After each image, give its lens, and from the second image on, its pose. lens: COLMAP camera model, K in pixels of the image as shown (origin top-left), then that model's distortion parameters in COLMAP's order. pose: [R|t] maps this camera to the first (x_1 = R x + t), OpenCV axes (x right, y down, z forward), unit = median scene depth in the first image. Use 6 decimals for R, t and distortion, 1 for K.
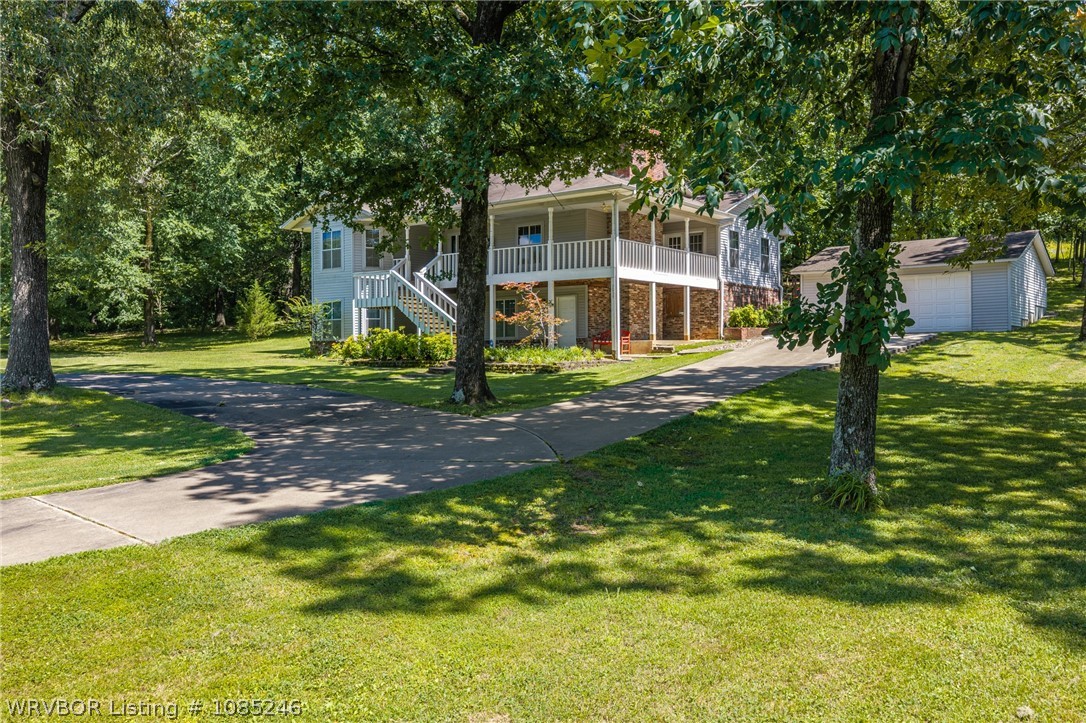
lens RADIAL K [[899.0, 0, 543.0], [0, 899.0, 361.5], [0, 0, 1]] dist [0.006935, -0.012662]
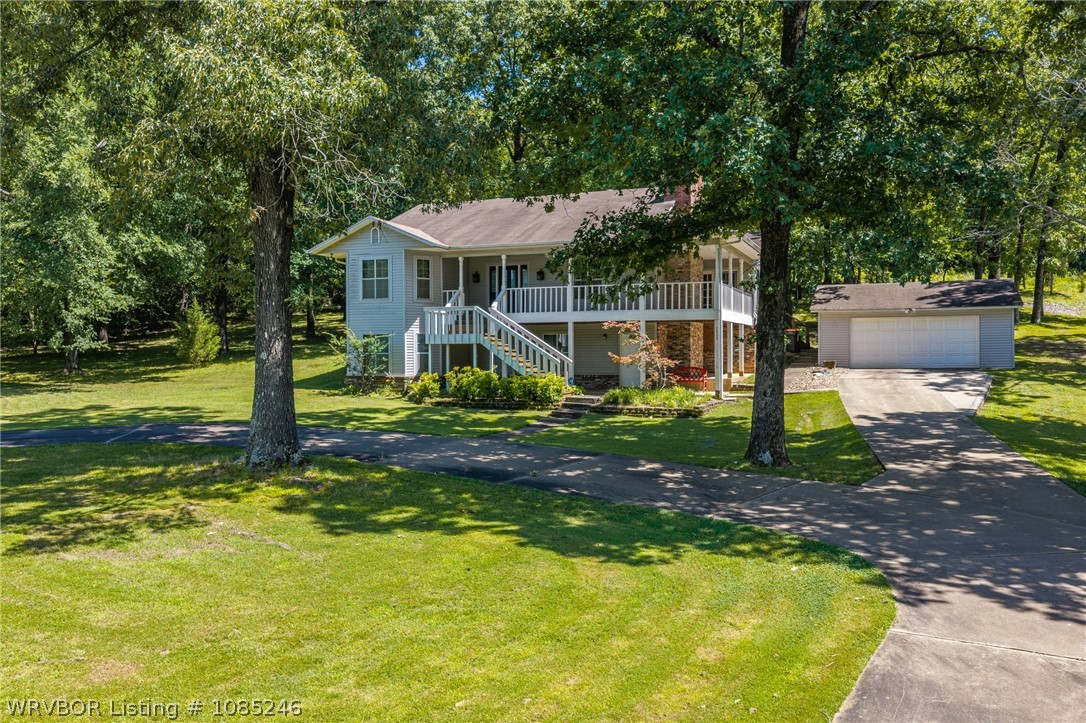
lens RADIAL K [[899.0, 0, 543.0], [0, 899.0, 361.5], [0, 0, 1]] dist [0.006935, -0.012662]
pose [[0.961388, -0.001655, 0.275191, -0.353146], [0.001989, 0.999998, -0.000935, -0.040113], [-0.275189, 0.001446, 0.961389, 0.056184]]
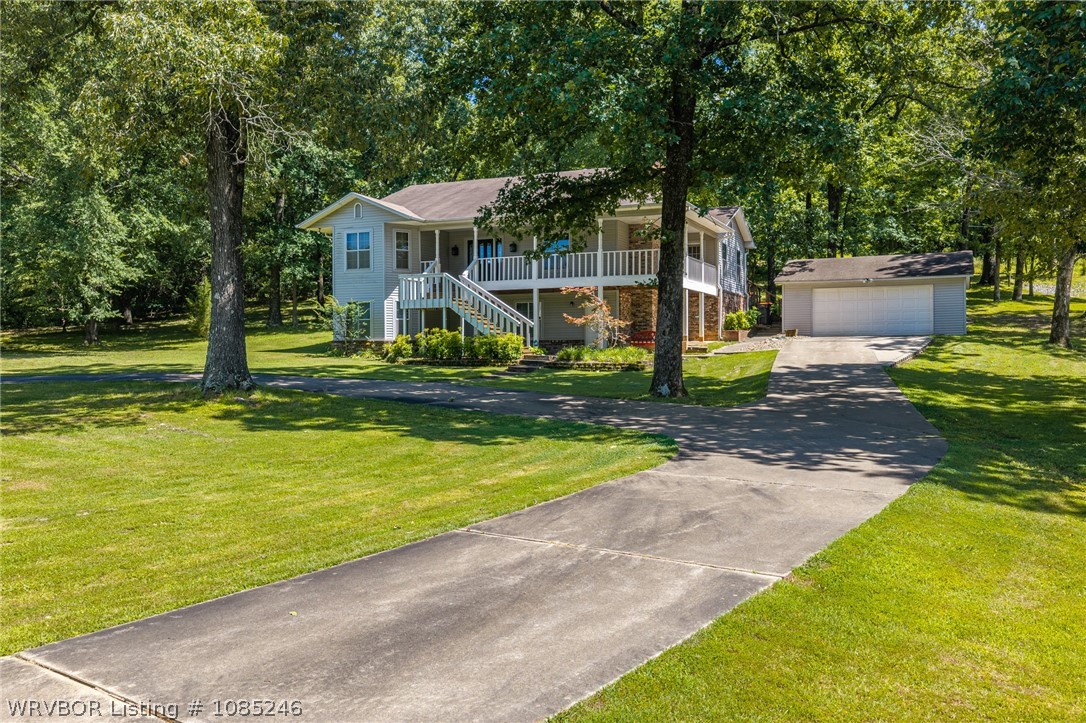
lens RADIAL K [[899.0, 0, 543.0], [0, 899.0, 361.5], [0, 0, 1]] dist [0.006935, -0.012662]
pose [[0.972883, -0.001257, 0.231294, -0.290190], [0.001409, 0.999999, -0.000492, 0.001626], [-0.231293, 0.000804, 0.972884, -0.036934]]
